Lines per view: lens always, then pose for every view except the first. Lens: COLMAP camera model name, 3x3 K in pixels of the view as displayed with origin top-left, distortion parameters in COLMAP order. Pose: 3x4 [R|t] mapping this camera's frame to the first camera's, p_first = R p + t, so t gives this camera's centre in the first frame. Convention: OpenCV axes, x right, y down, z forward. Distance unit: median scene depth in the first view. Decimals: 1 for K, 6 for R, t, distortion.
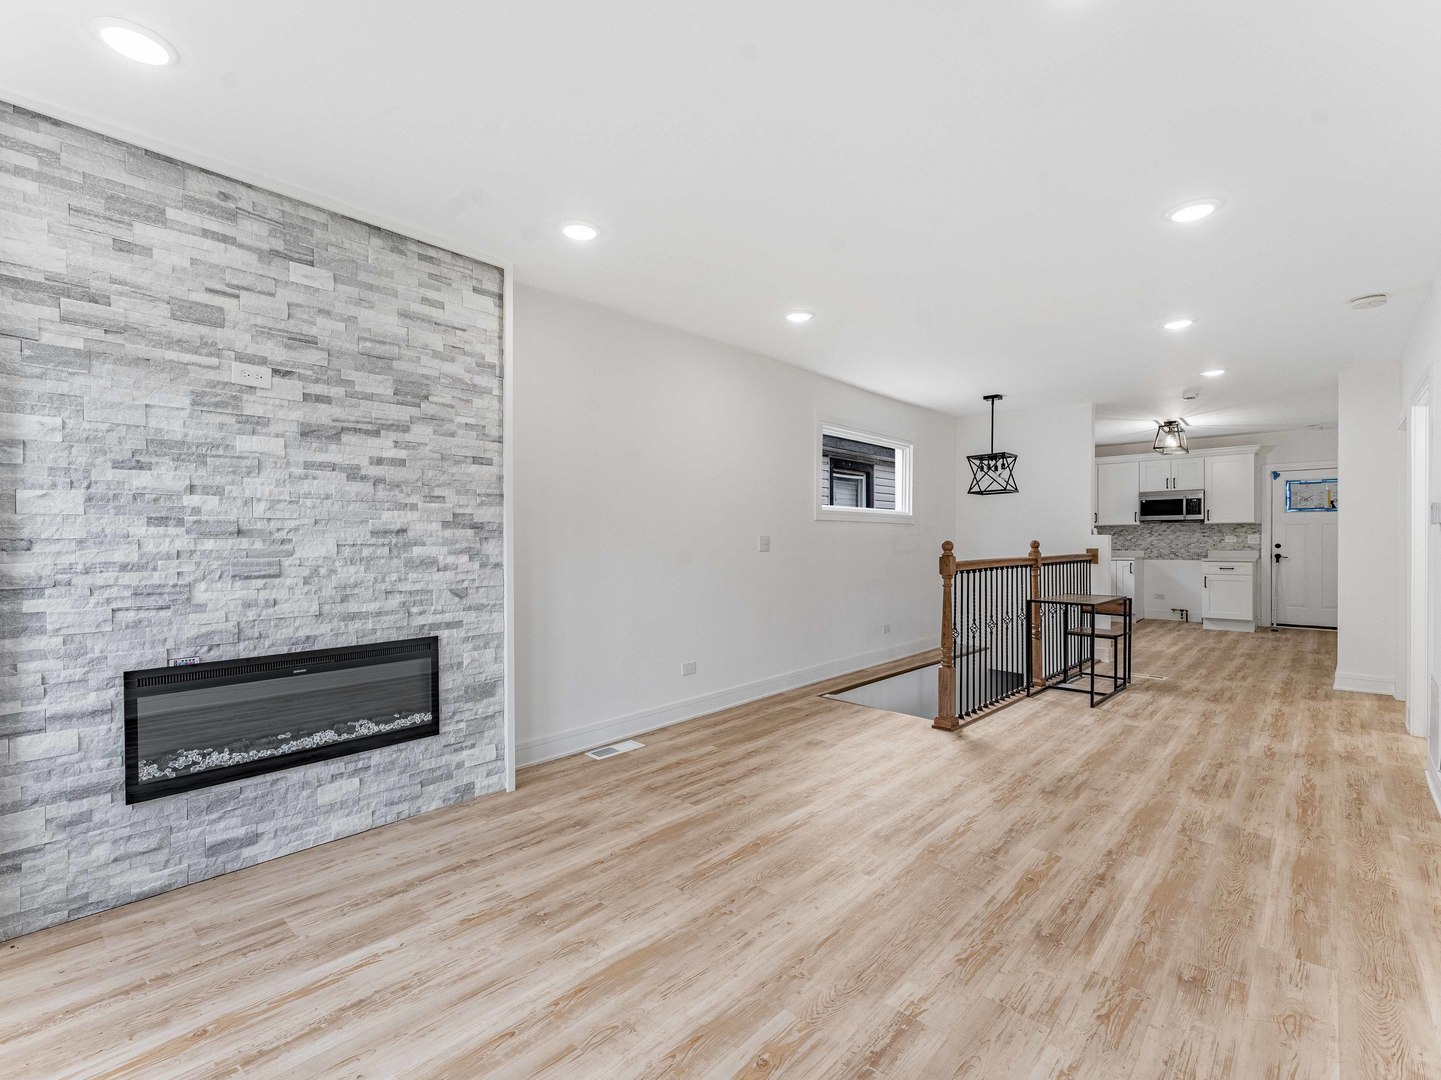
lens RADIAL K [[666.9, 0, 722.2], [0, 666.9, 543.3], [0, 0, 1]] dist [0.001563, -0.000838]
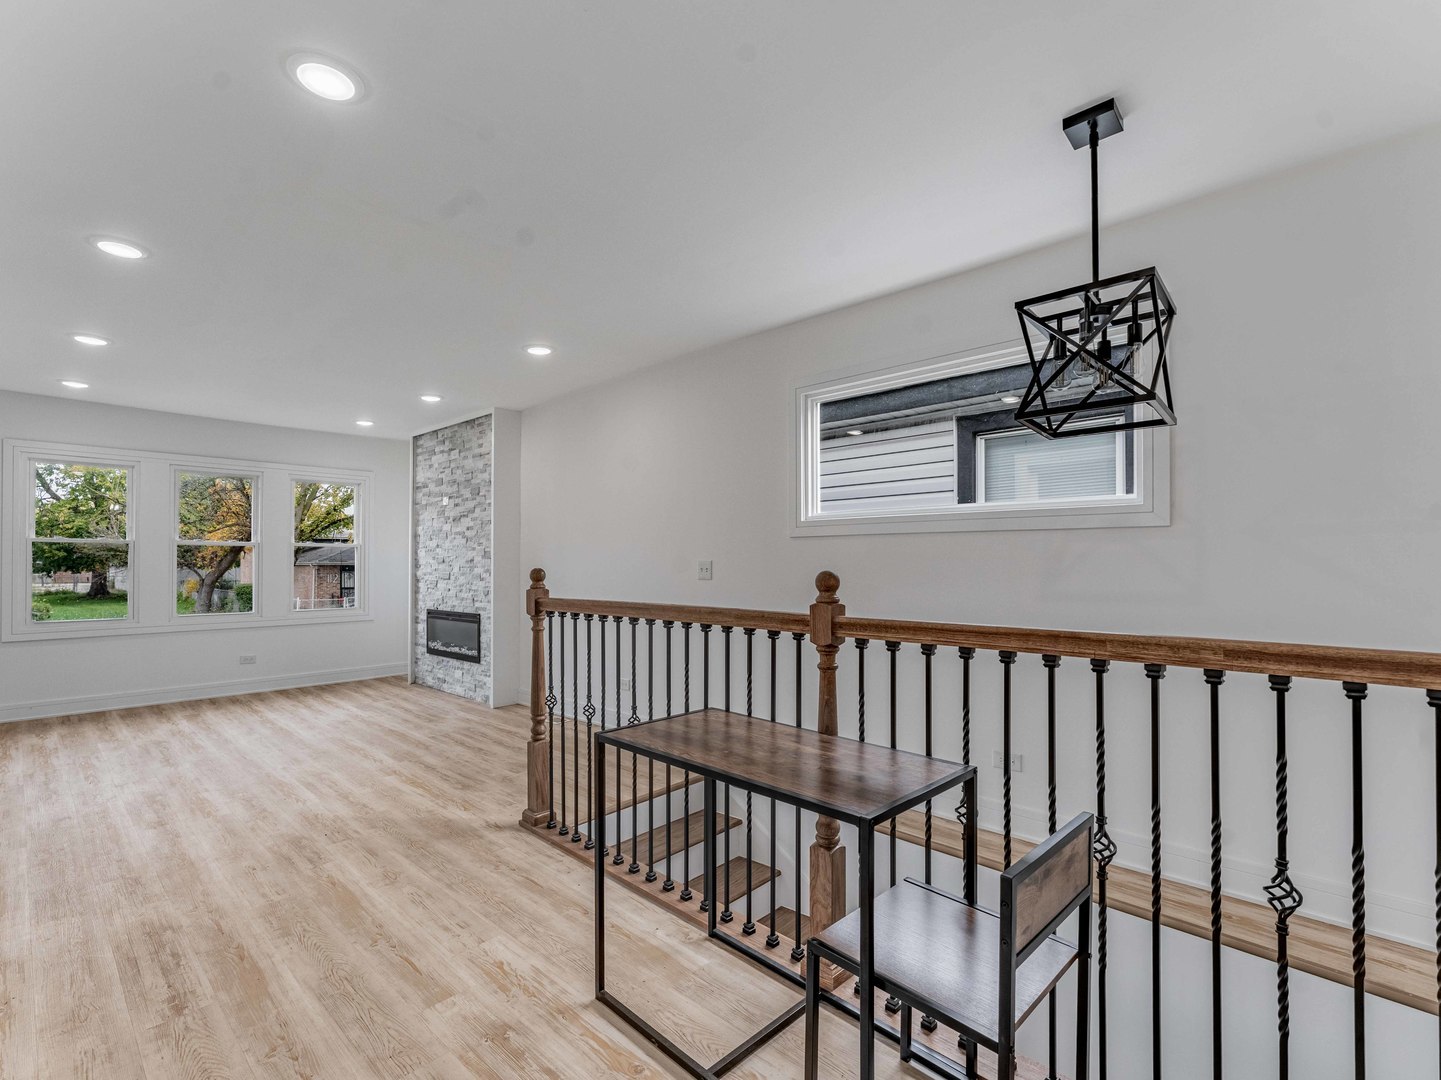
lens RADIAL K [[666.9, 0, 707.8], [0, 666.9, 545.1], [0, 0, 1]] dist [0.001563, -0.000838]
pose [[-0.025989, -0.026811, -0.999303, 0.727167], [-0.007305, 0.999619, -0.026629, -0.006830], [0.999636, 0.006608, -0.026175, 0.819913]]
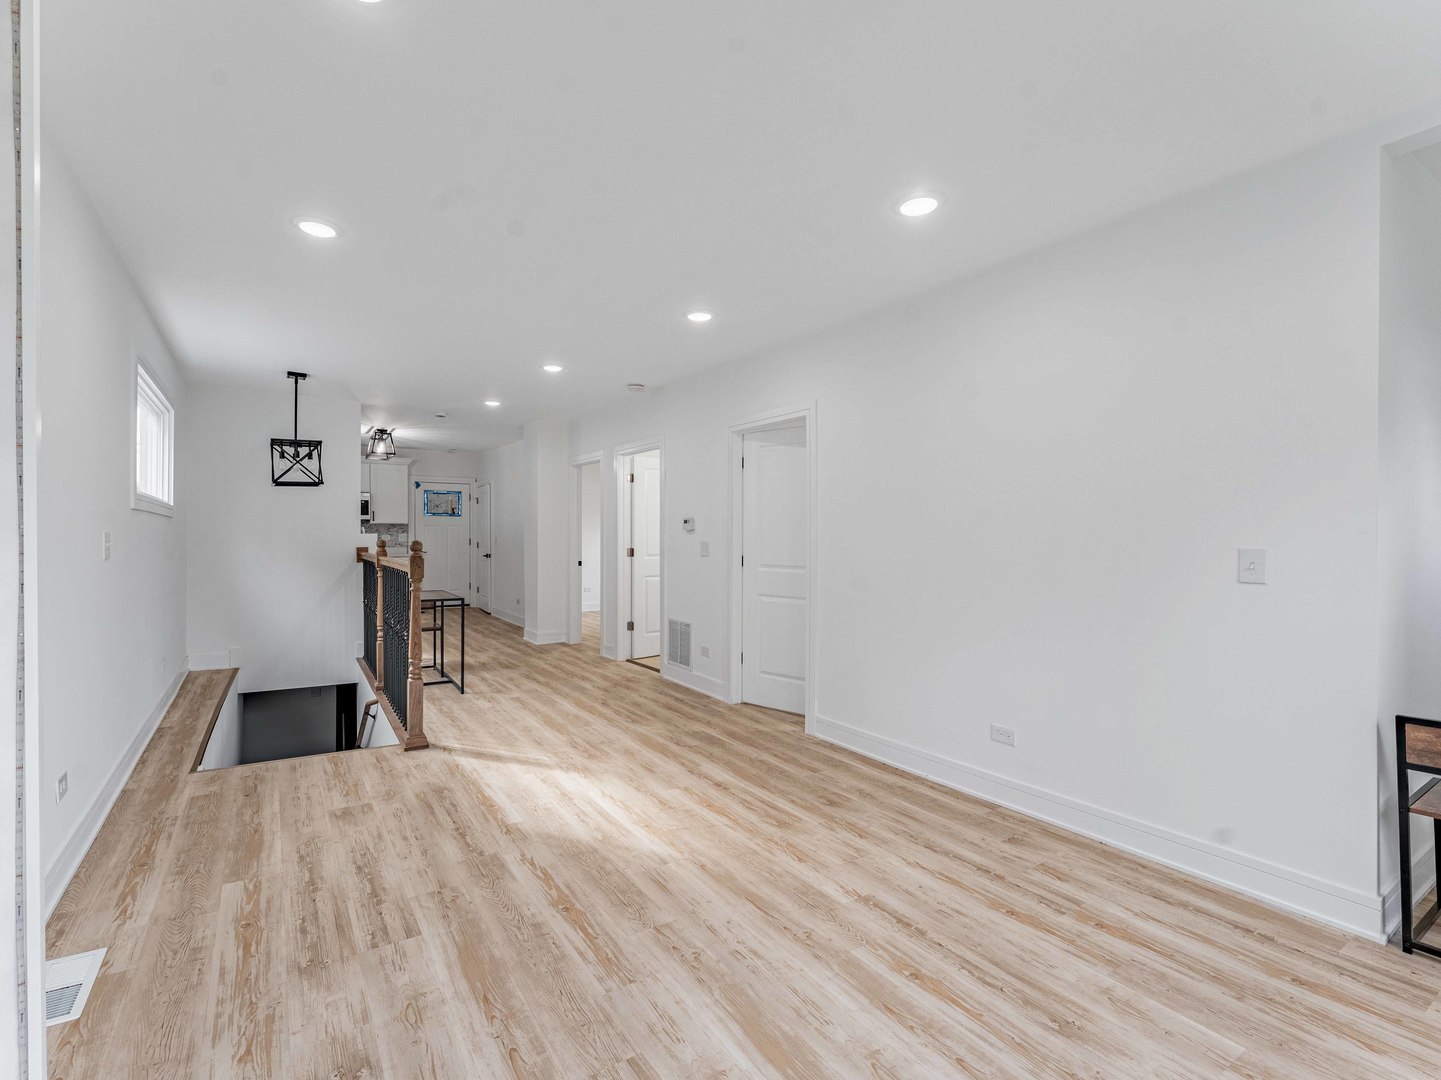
lens RADIAL K [[666.9, 0, 699.2], [0, 666.9, 536.8], [0, 0, 1]] dist [0.001563, -0.000838]
pose [[0.252091, 0.001310, 0.967703, -0.304372], [0.004033, 0.999989, -0.002404, -0.003530], [-0.967695, 0.004509, 0.252083, 0.269812]]
